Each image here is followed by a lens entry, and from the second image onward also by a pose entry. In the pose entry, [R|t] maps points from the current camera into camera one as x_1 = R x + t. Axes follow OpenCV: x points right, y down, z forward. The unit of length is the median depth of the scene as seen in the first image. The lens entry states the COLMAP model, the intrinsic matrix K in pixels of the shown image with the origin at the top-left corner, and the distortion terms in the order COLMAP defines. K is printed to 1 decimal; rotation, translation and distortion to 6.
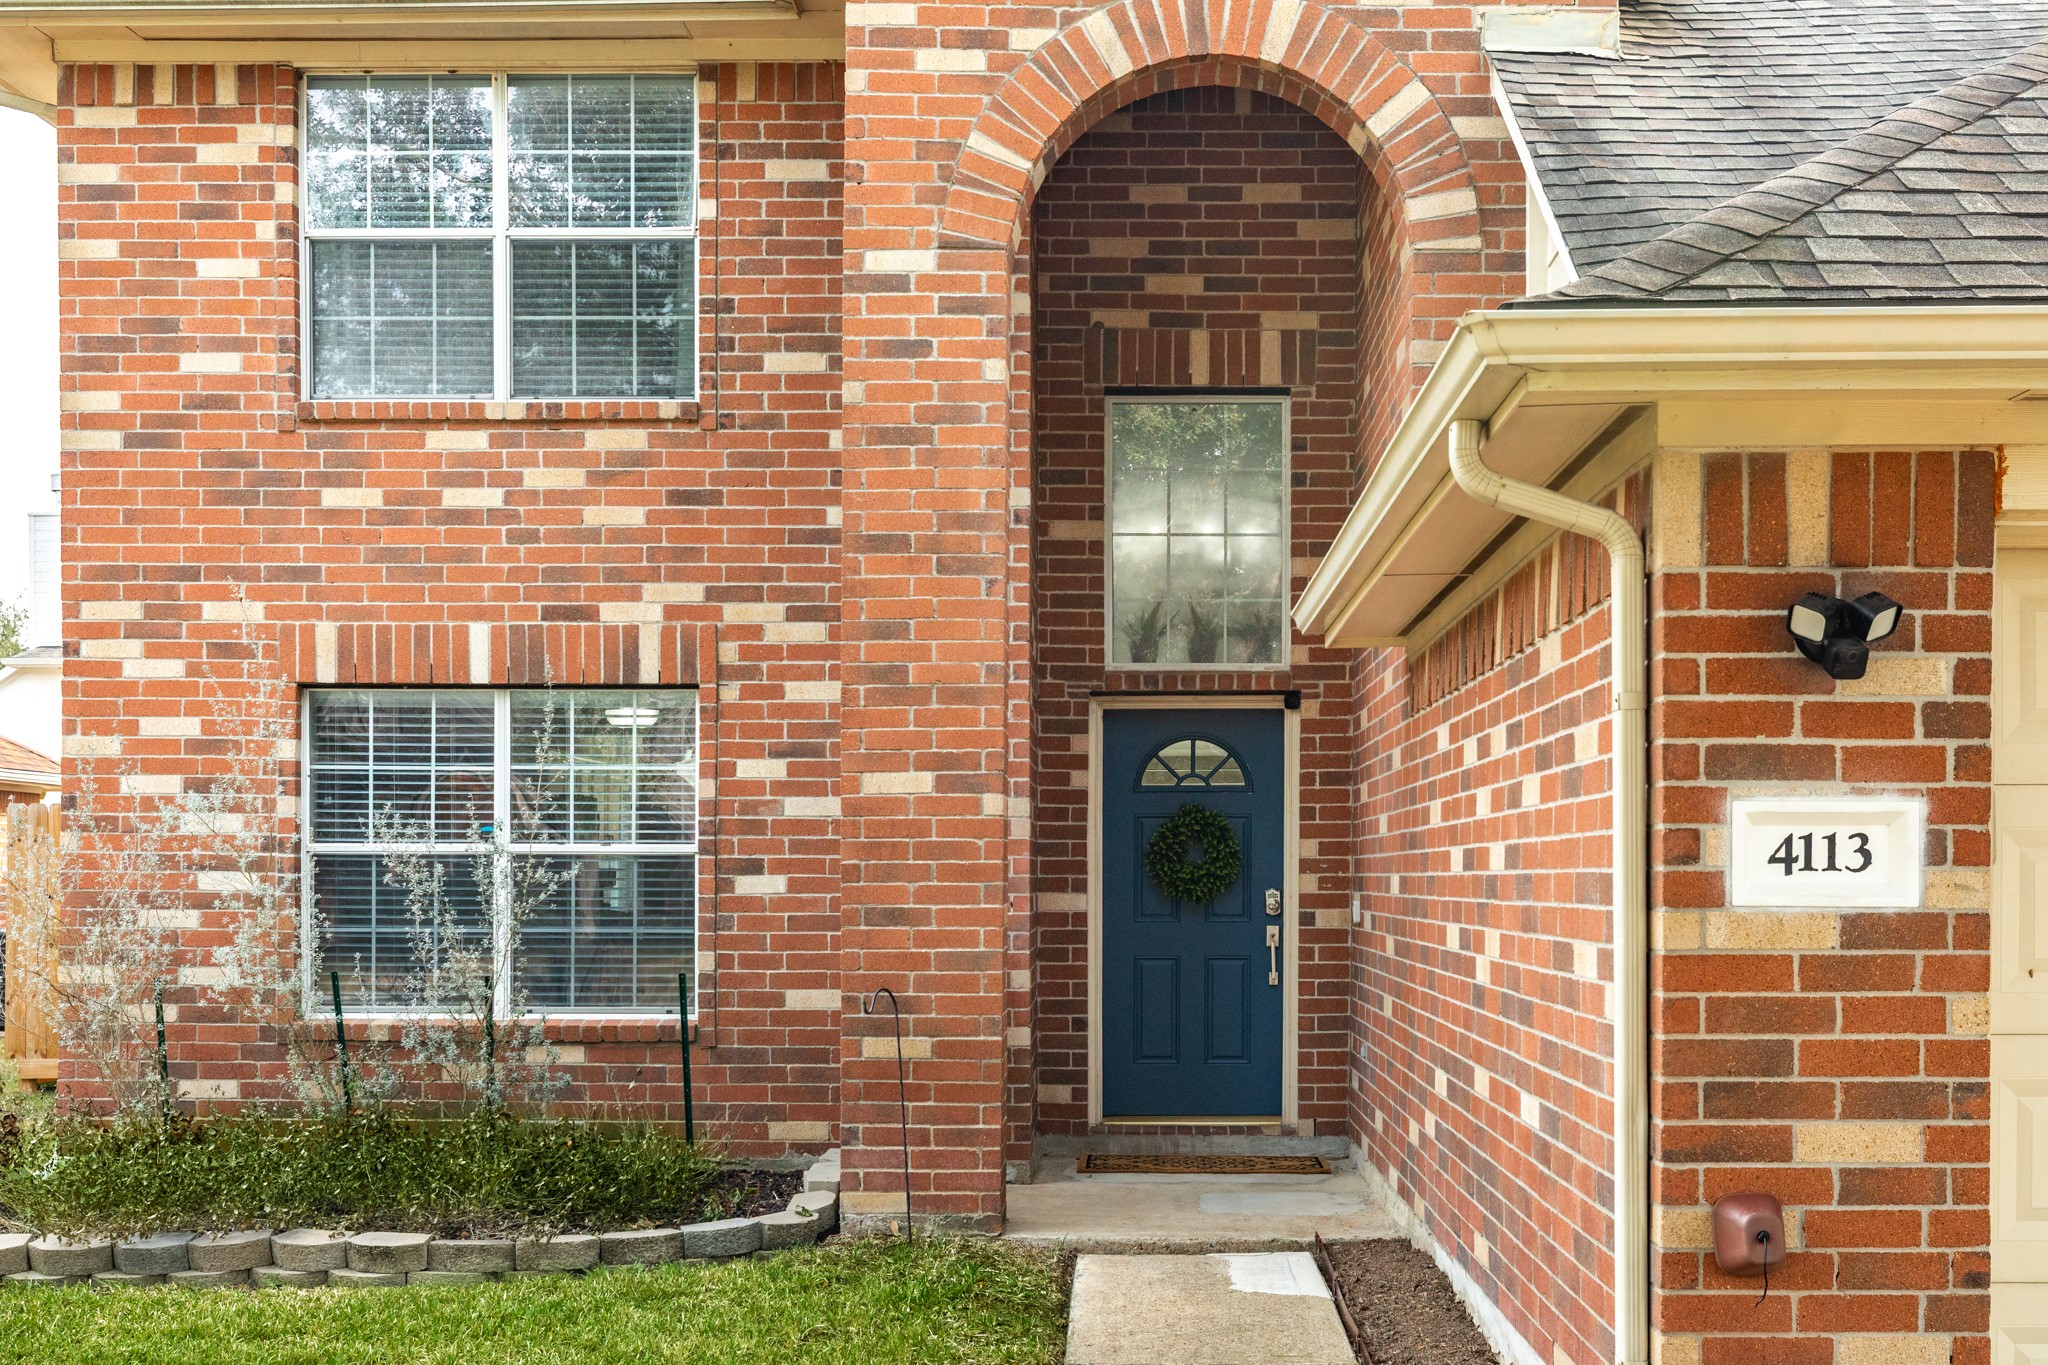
lens RADIAL K [[2258.4, 0, 1111.6], [0, 2258.4, 912.4], [0, 0, 1]] dist [0.000442, 0.014385]
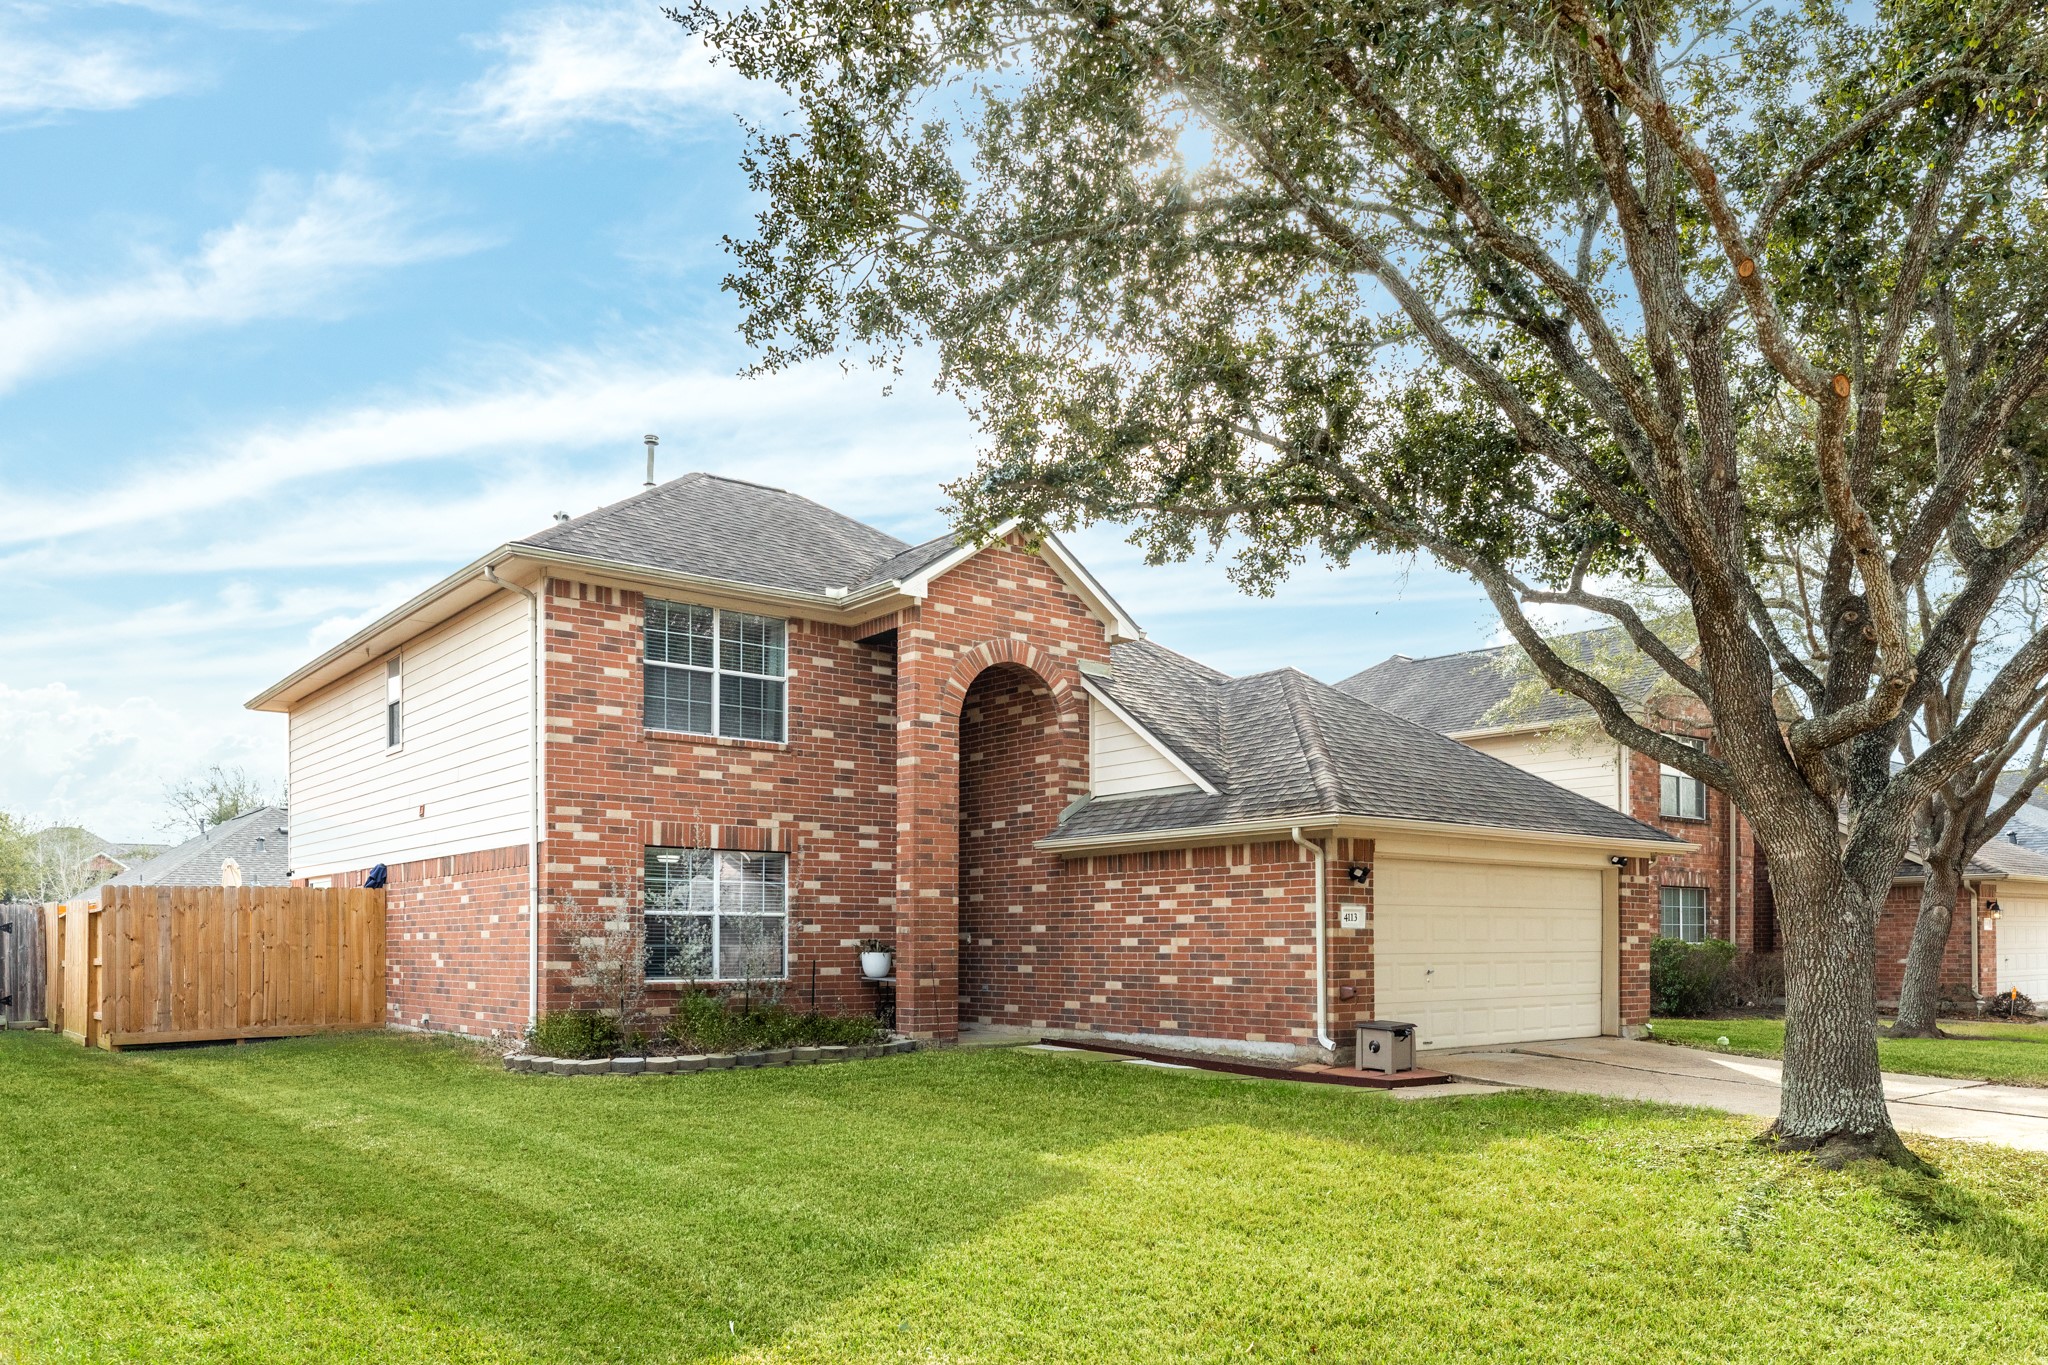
lens RADIAL K [[1449.5, 0, 992.6], [0, 1449.5, 961.2], [0, 0, 1]] dist [-0.002759, -0.000469]
pose [[0.778076, -0.008285, 0.628115, -1.061962], [0.010575, 0.999944, 0.000090, 0.028563], [-0.628081, 0.006572, 0.778120, -0.461326]]
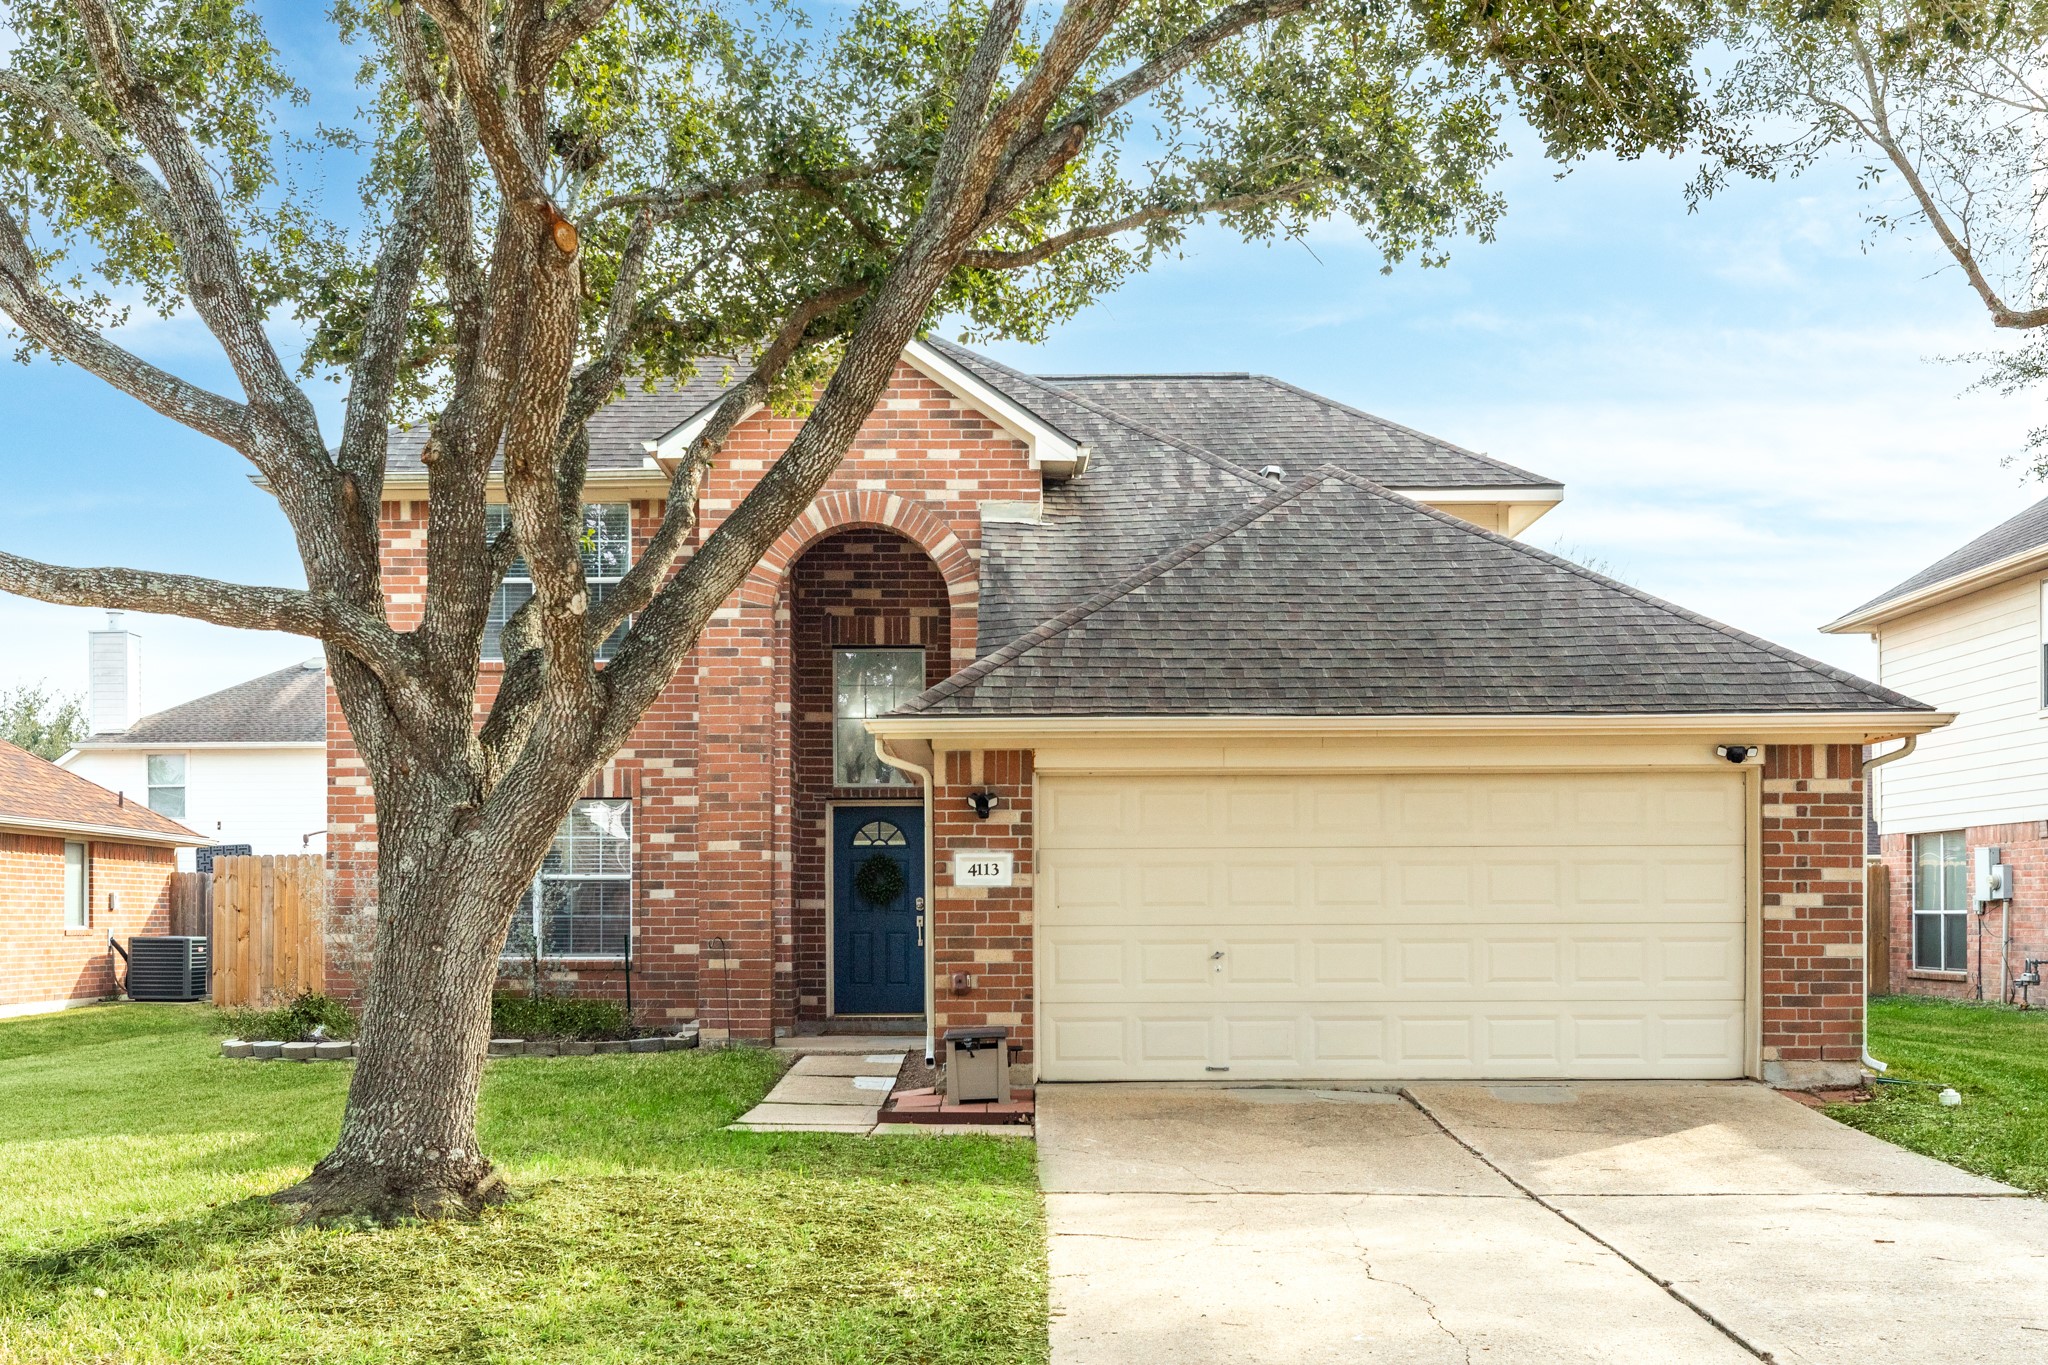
lens RADIAL K [[2202.4, 0, 927.9], [0, 2202.4, 981.1], [0, 0, 1]] dist [0.002903, -0.024864]
pose [[0.999635, -0.001720, -0.026950, 0.144419], [0.002015, 0.999939, 0.010903, 0.046680], [0.026930, -0.010953, 0.999577, -1.025443]]
